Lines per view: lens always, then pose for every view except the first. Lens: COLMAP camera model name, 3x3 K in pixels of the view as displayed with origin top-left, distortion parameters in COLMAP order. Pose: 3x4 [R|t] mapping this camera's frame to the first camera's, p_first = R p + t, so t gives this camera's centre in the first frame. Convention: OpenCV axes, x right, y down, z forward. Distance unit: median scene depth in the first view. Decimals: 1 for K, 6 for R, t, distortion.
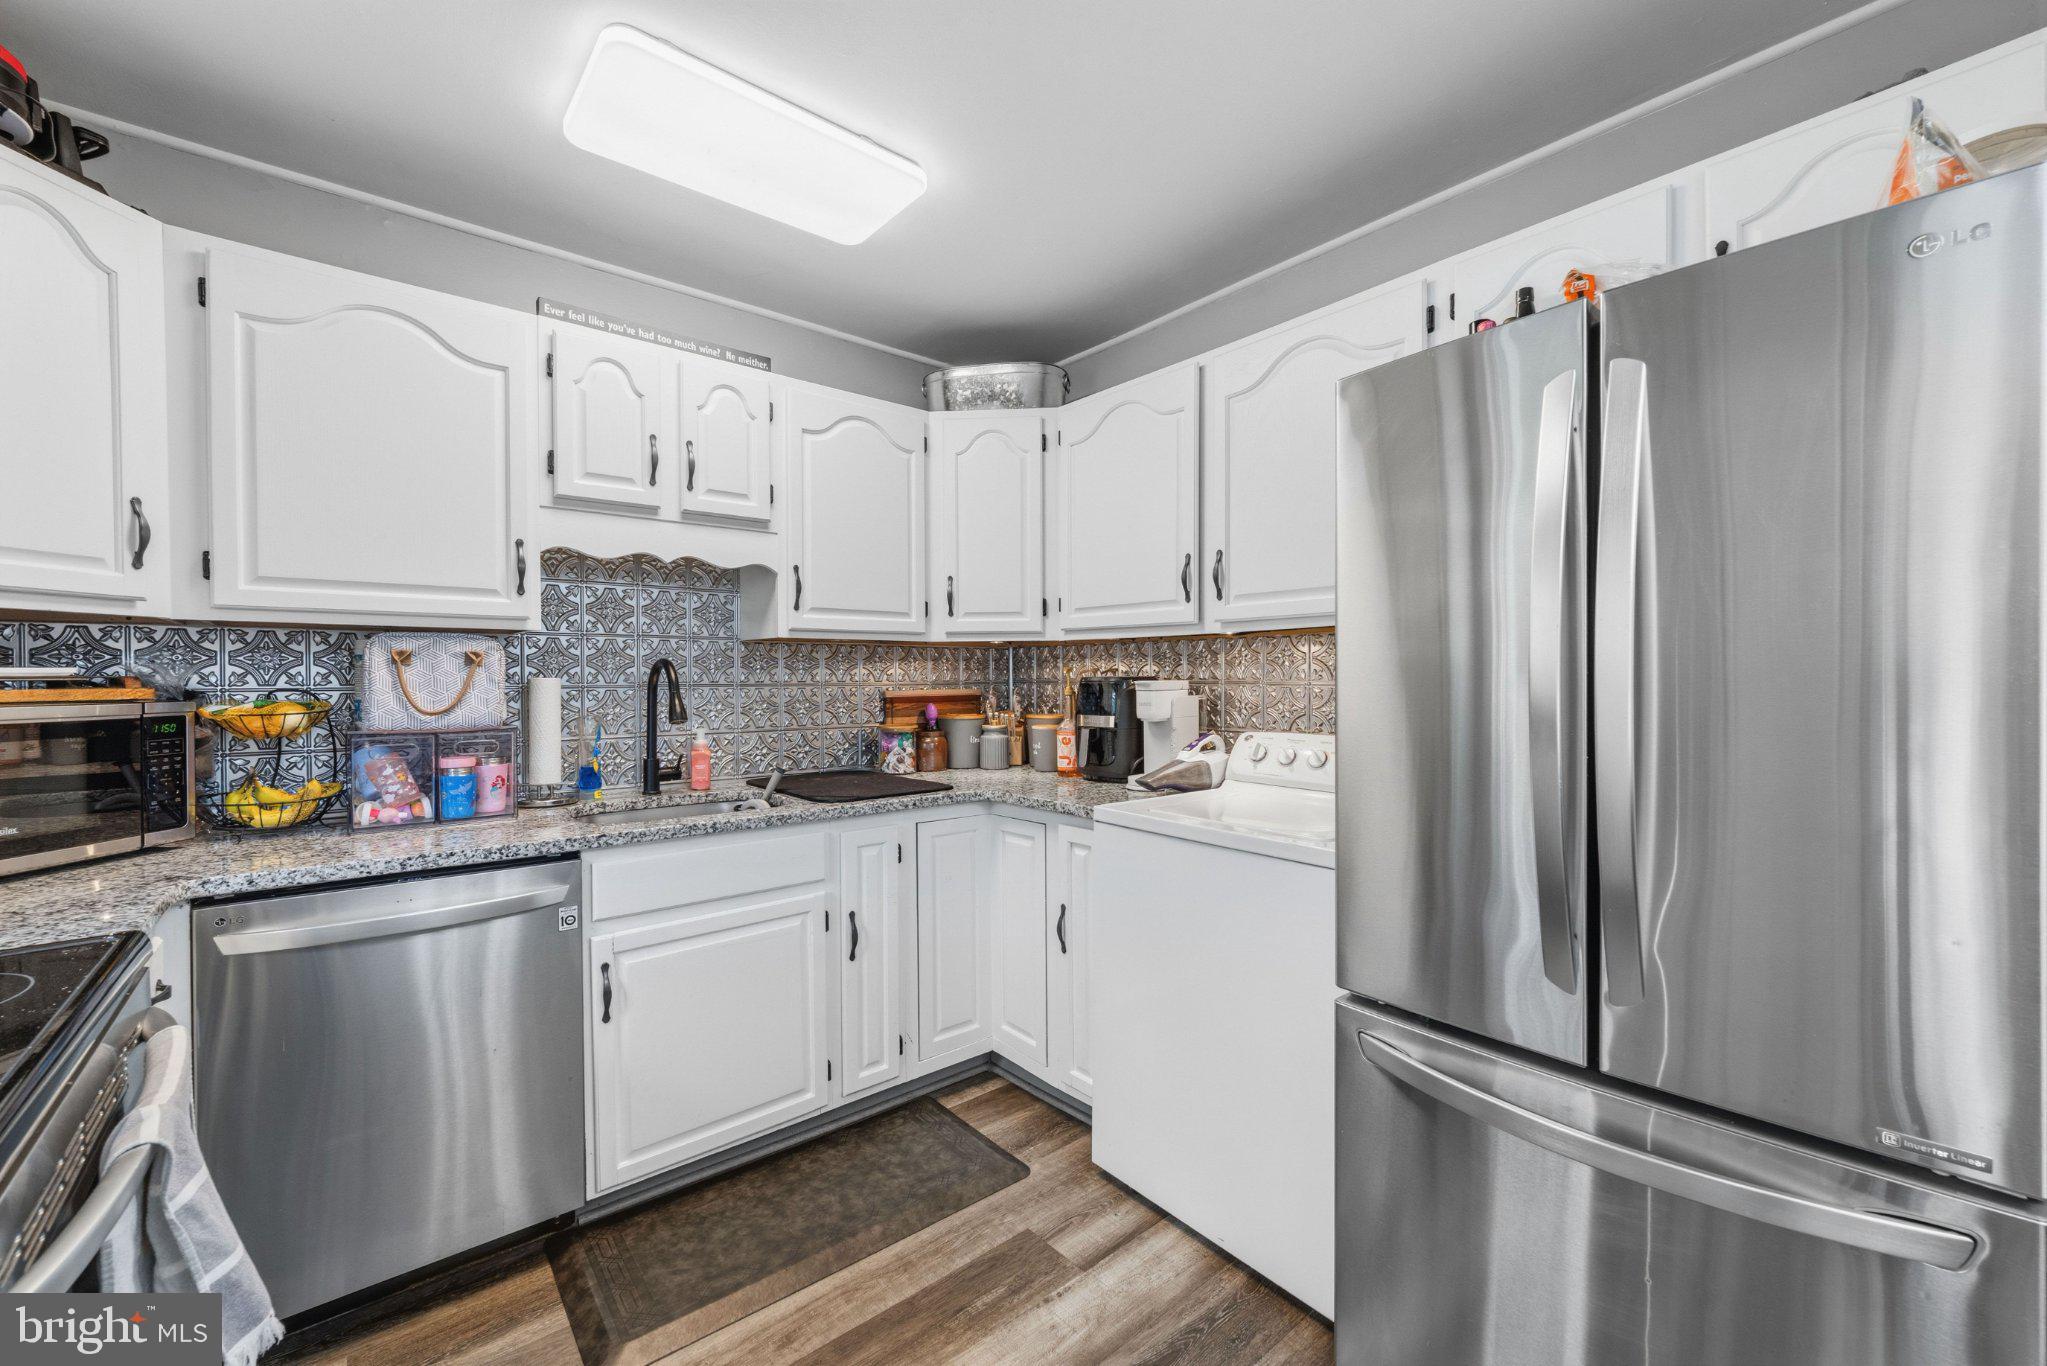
lens RADIAL K [[824.0, 0, 1020.2], [0, 824.0, 686.1], [0, 0, 1]] dist [-0.002577, 0.000496]
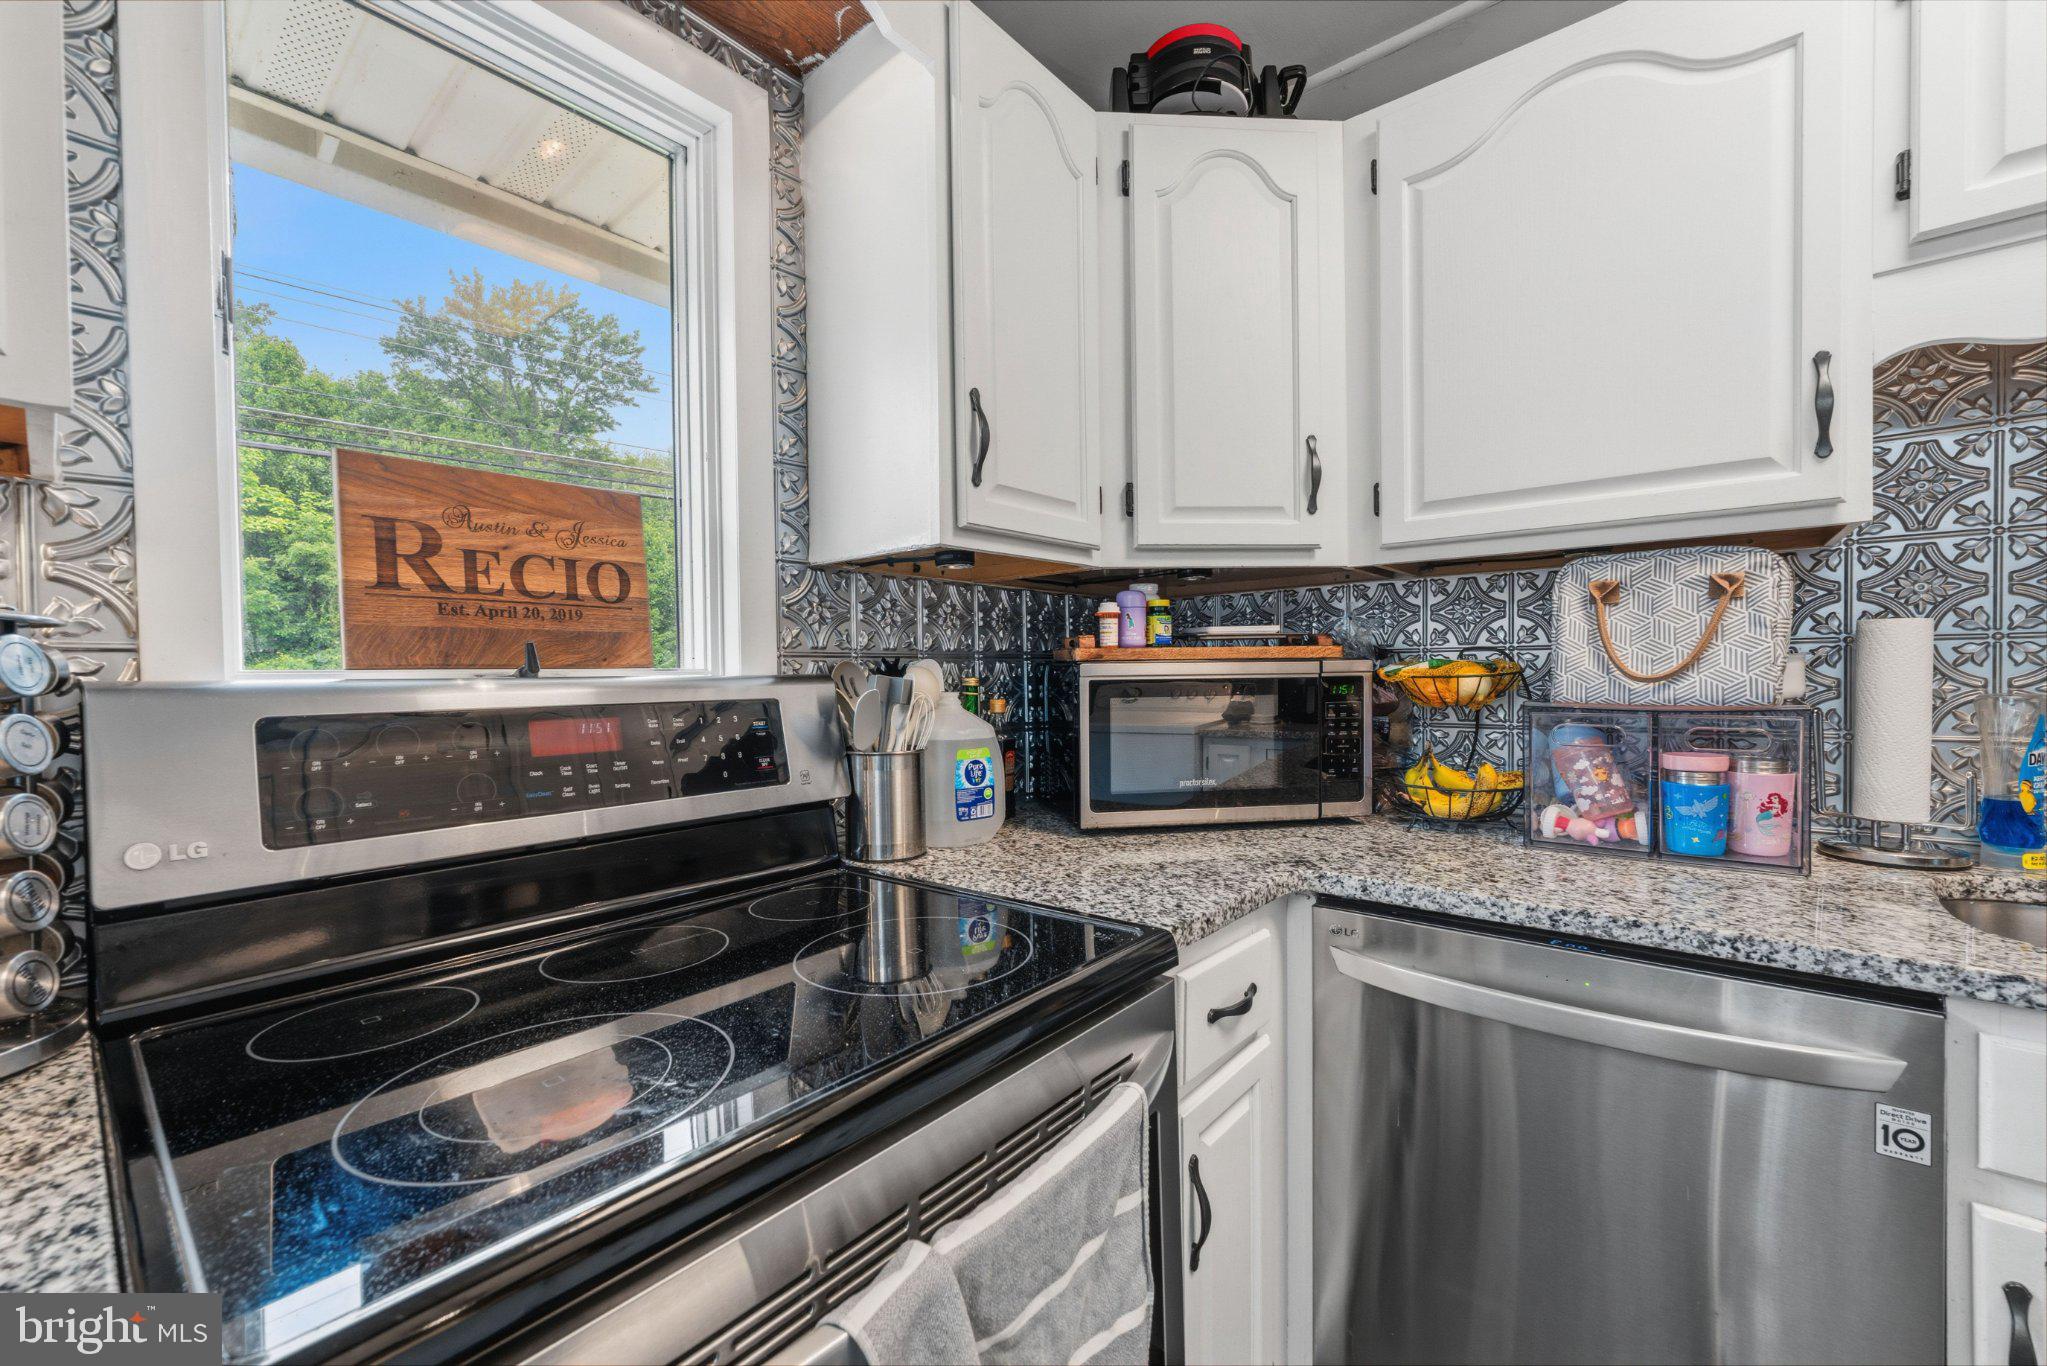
lens RADIAL K [[824.0, 0, 1009.4], [0, 824.0, 687.2], [0, 0, 1]] dist [-0.002577, 0.000496]
pose [[0.167982, 0.018617, -0.985614, -0.180977], [0.001223, 0.999817, 0.019094, 0.026737], [0.985789, -0.004413, 0.167928, 0.416158]]
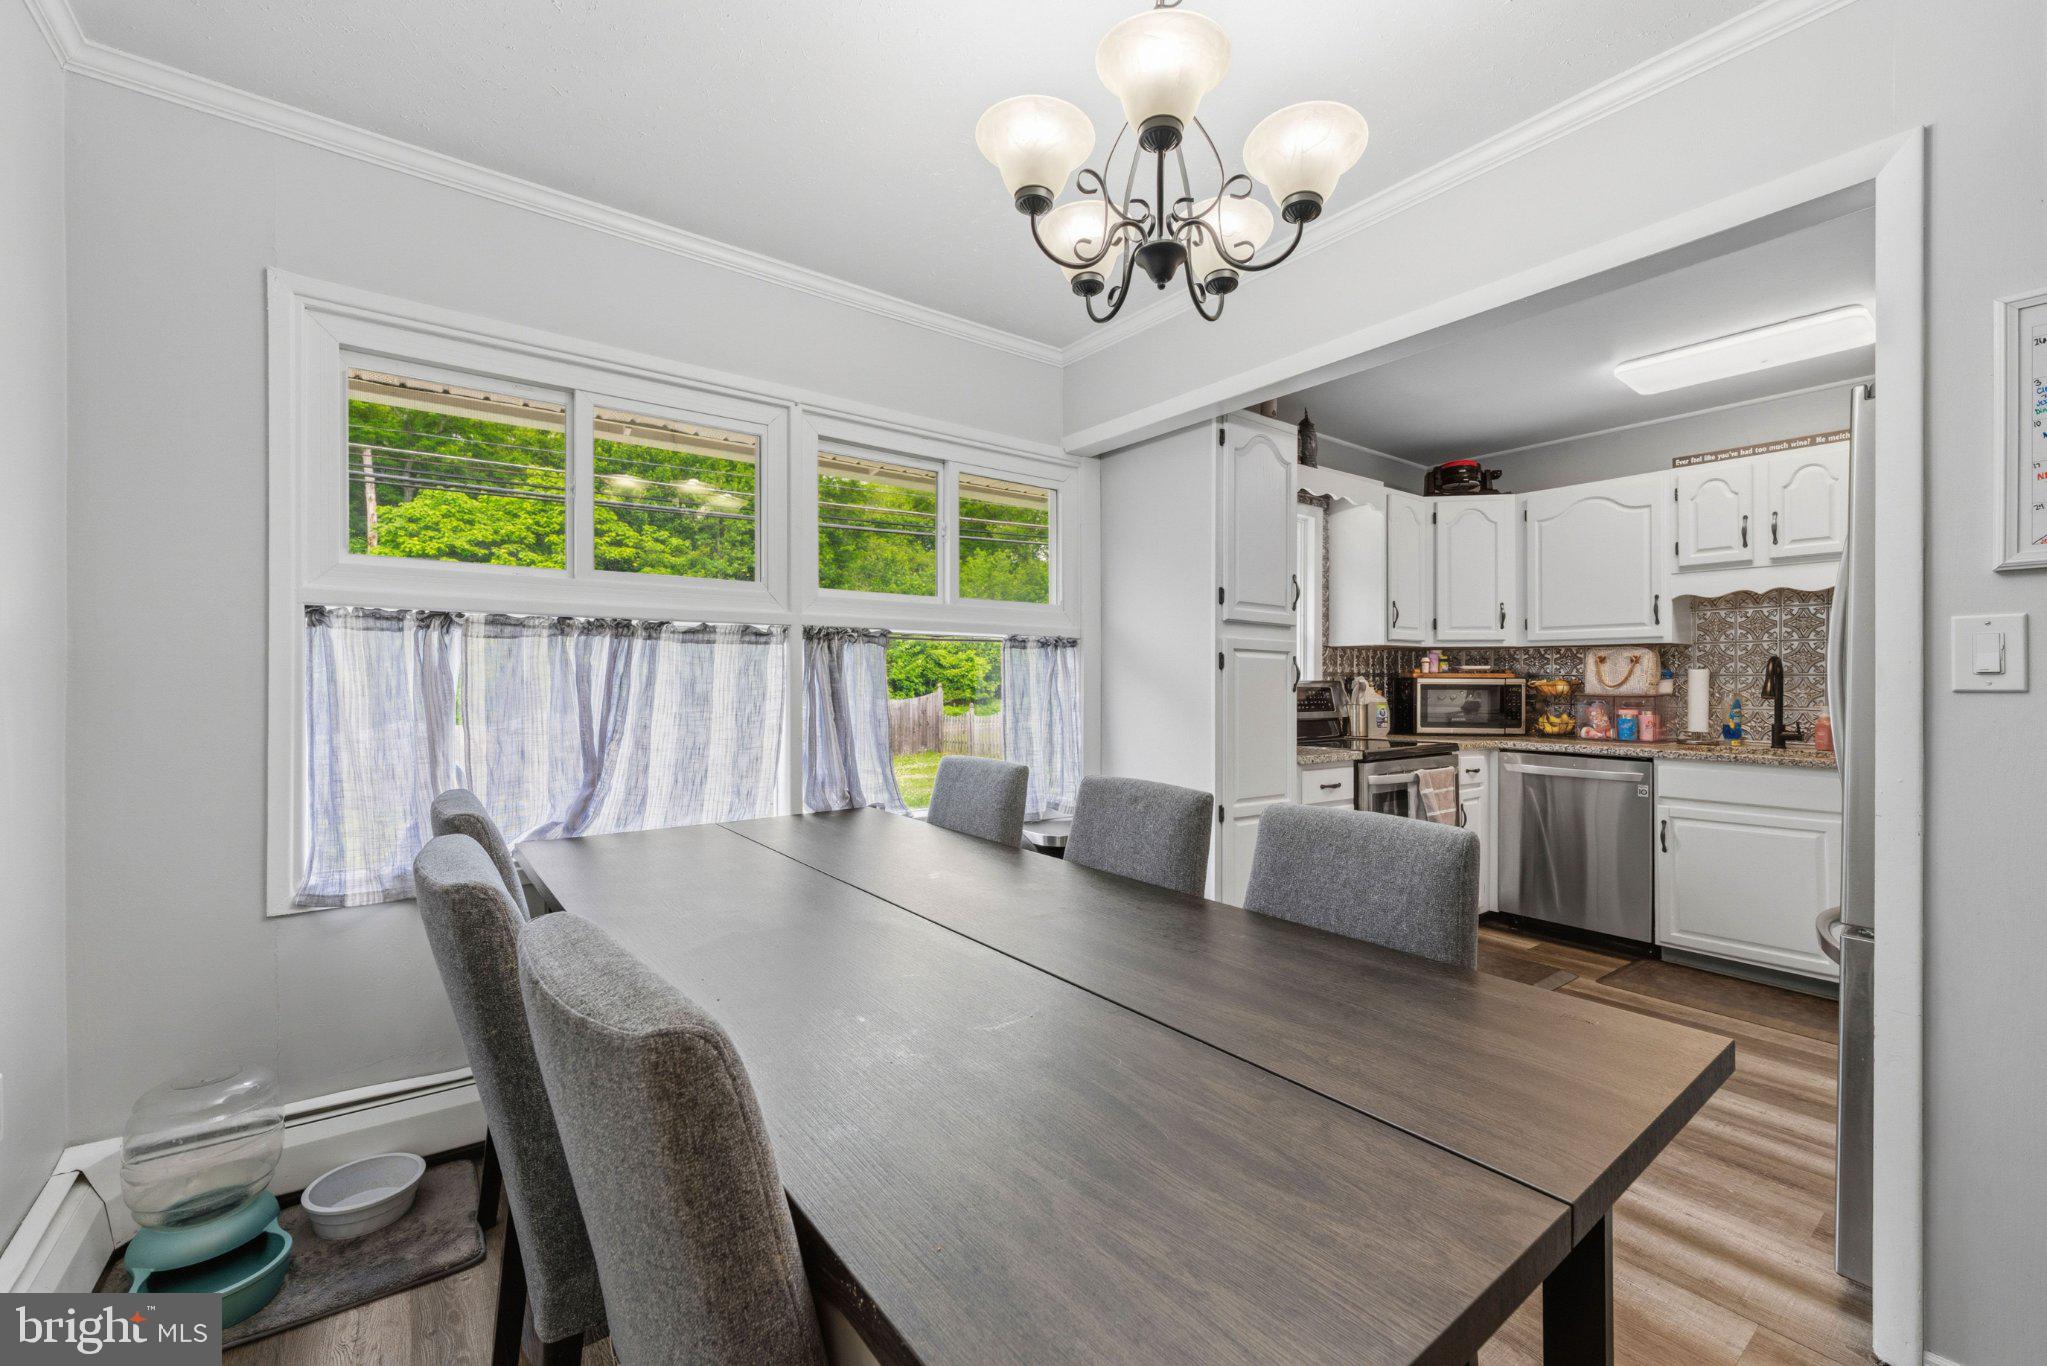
lens RADIAL K [[824.0, 0, 1014.7], [0, 824.0, 670.4], [0, 0, 1]] dist [-0.002577, 0.000496]
pose [[-0.059164, -0.009185, -0.998206, 1.395361], [-0.016557, 0.999829, -0.008218, 0.034054], [0.998111, 0.016041, -0.059306, -0.353043]]
